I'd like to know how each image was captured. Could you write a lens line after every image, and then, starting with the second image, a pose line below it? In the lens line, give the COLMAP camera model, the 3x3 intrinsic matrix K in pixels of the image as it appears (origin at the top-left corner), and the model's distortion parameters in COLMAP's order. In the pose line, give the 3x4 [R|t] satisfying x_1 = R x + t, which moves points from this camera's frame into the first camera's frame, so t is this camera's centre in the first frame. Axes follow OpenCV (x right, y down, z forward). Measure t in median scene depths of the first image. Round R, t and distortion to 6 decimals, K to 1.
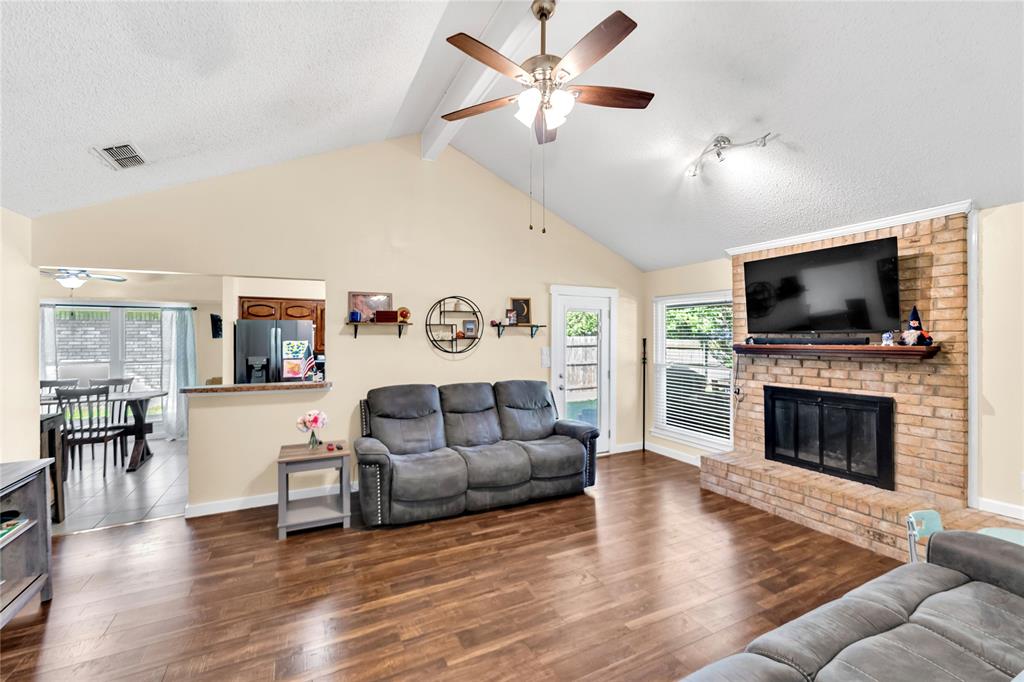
lens RADIAL K [[423.3, 0, 512.0], [0, 423.3, 341.0], [0, 0, 1]] dist [-0.001352, -0.000052]
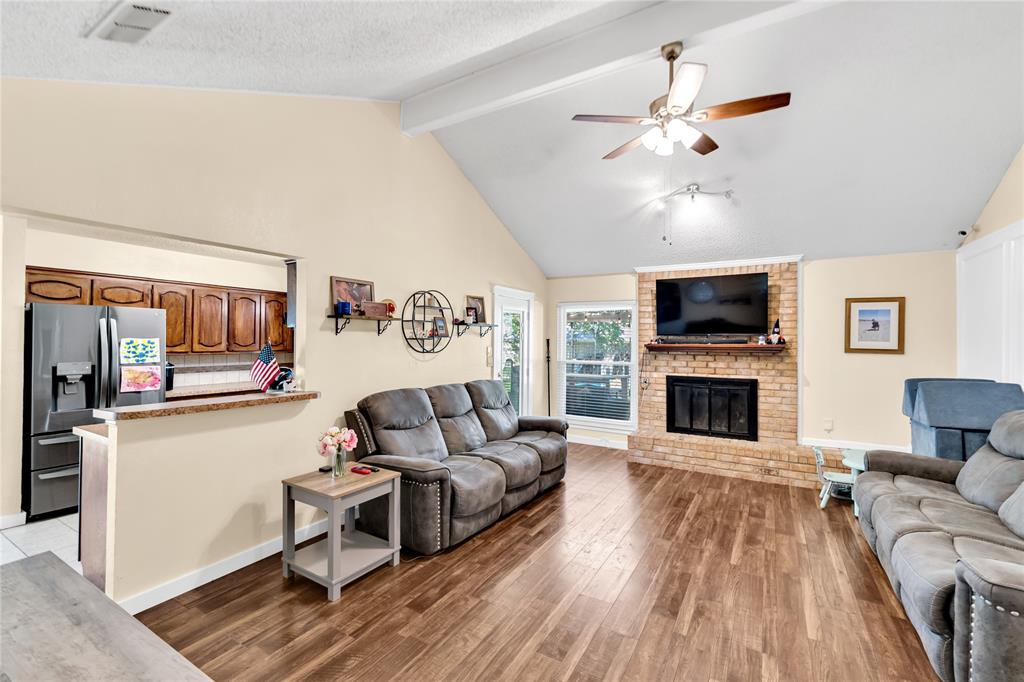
lens RADIAL K [[430.6, 0, 511.3], [0, 430.6, 338.7], [0, 0, 1]] dist [-0.001528, -0.000381]
pose [[0.846811, 0.008334, 0.531828, -0.595658], [-0.003644, 0.999945, -0.009868, 0.008214], [-0.531881, 0.006419, 0.846795, 0.155810]]
